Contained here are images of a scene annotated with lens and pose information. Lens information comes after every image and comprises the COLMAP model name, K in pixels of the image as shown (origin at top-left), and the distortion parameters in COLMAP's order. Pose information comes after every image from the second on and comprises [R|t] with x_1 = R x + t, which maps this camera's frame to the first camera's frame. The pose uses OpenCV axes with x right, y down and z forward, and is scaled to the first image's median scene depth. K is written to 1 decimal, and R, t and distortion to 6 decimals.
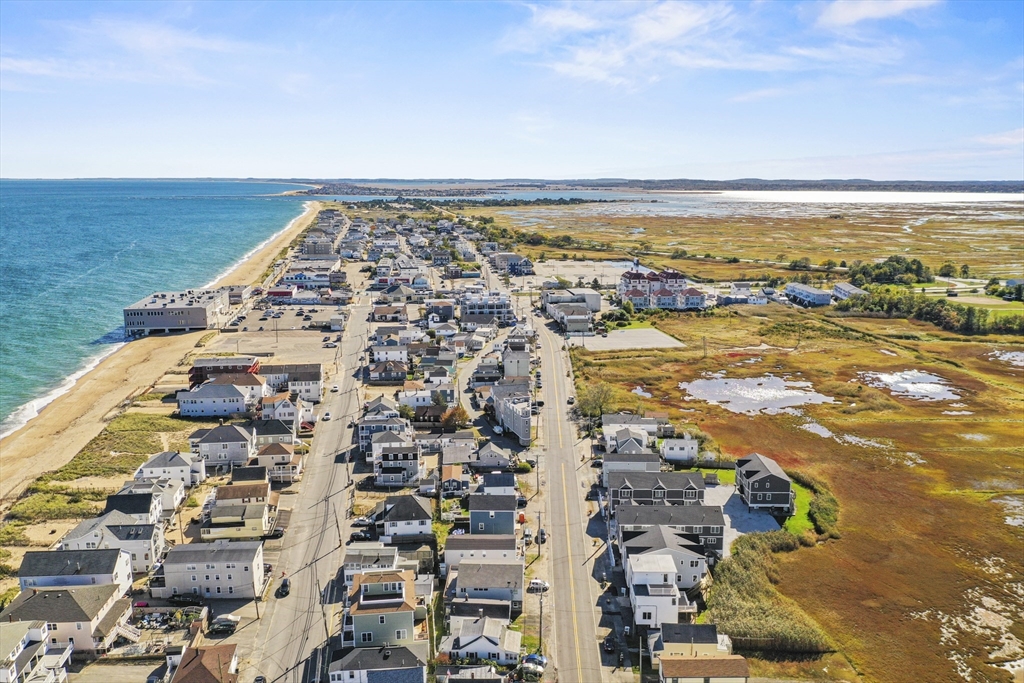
lens RADIAL K [[810.1, 0, 534.7], [0, 810.1, 298.1], [0, 0, 1]] dist [-0.009643, -0.007113]
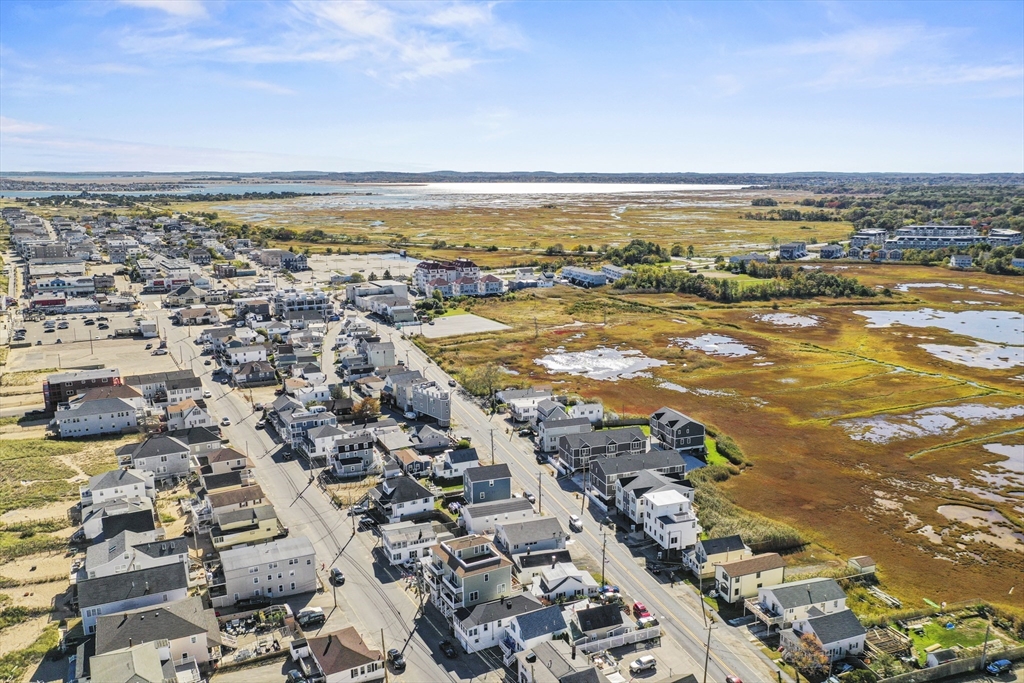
lens RADIAL K [[810.1, 0, 534.7], [0, 810.1, 298.1], [0, 0, 1]] dist [-0.009643, -0.007113]
pose [[0.932845, -0.055431, 0.355989, -0.170894], [0.052160, 0.998462, 0.018789, 0.001298], [-0.356483, 0.001042, 0.934301, -0.015256]]
